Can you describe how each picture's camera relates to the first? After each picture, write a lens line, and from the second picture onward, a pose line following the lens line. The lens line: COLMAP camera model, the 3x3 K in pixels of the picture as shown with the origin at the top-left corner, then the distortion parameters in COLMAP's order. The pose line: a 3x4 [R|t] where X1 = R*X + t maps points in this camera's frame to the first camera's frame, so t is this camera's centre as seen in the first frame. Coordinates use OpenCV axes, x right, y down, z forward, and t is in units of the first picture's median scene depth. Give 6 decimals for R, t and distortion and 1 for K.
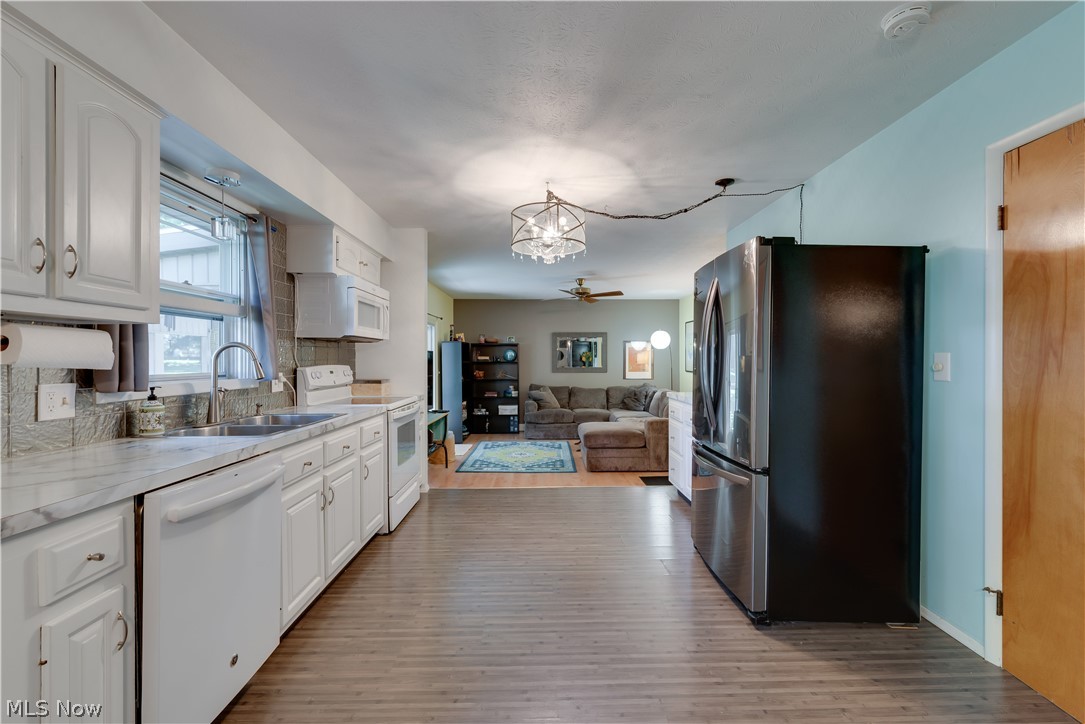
lens RADIAL K [[453.2, 0, 542.3], [0, 453.2, 360.9], [0, 0, 1]] dist [-0.001379, -0.000924]
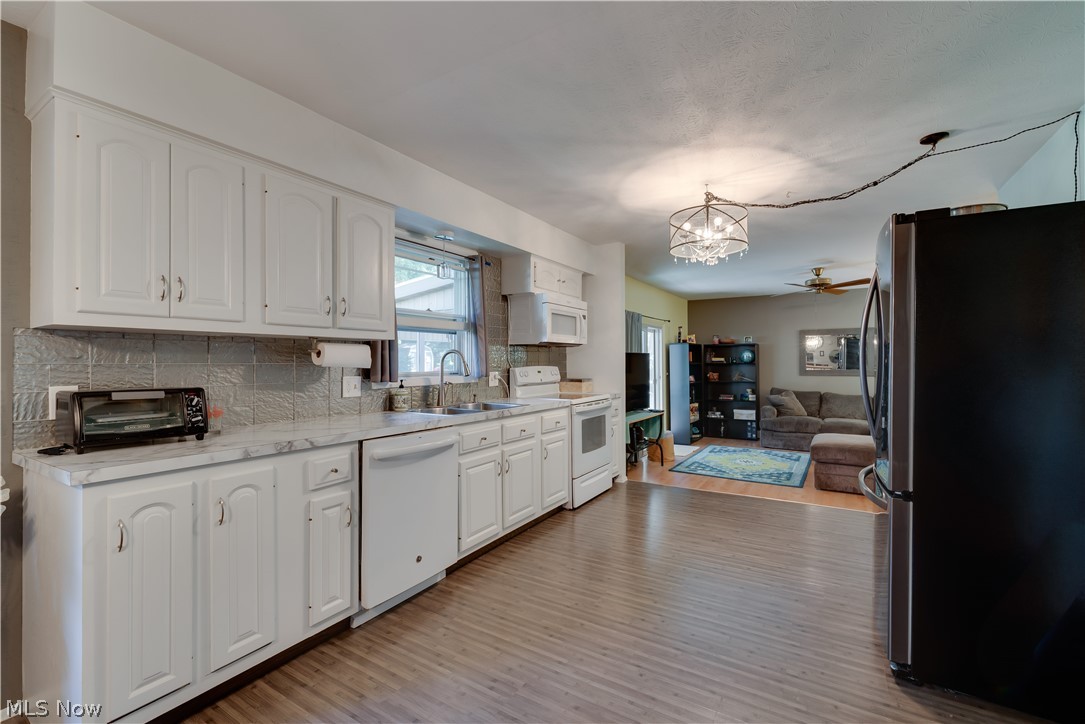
lens RADIAL K [[453.2, 0, 549.8], [0, 453.2, 361.1], [0, 0, 1]] dist [-0.001379, -0.000924]
pose [[0.848201, -0.002786, -0.529667, 0.308547], [0.001226, 0.999994, -0.003295, -0.000481], [0.529673, 0.002146, 0.848199, -0.040022]]
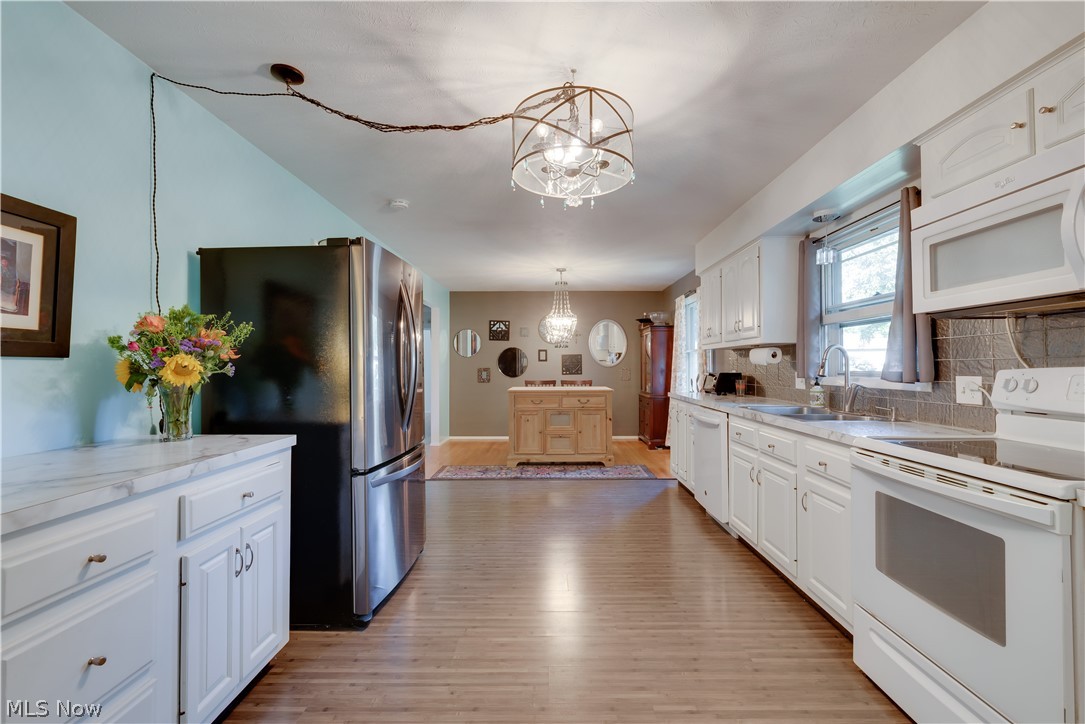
lens RADIAL K [[453.2, 0, 552.3], [0, 453.2, 362.2], [0, 0, 1]] dist [-0.001379, -0.000924]
pose [[-0.999994, 0.000828, -0.003275, 0.057361], [0.000851, 0.999976, -0.006852, 0.010904], [0.003270, -0.006854, -0.999971, 2.020522]]
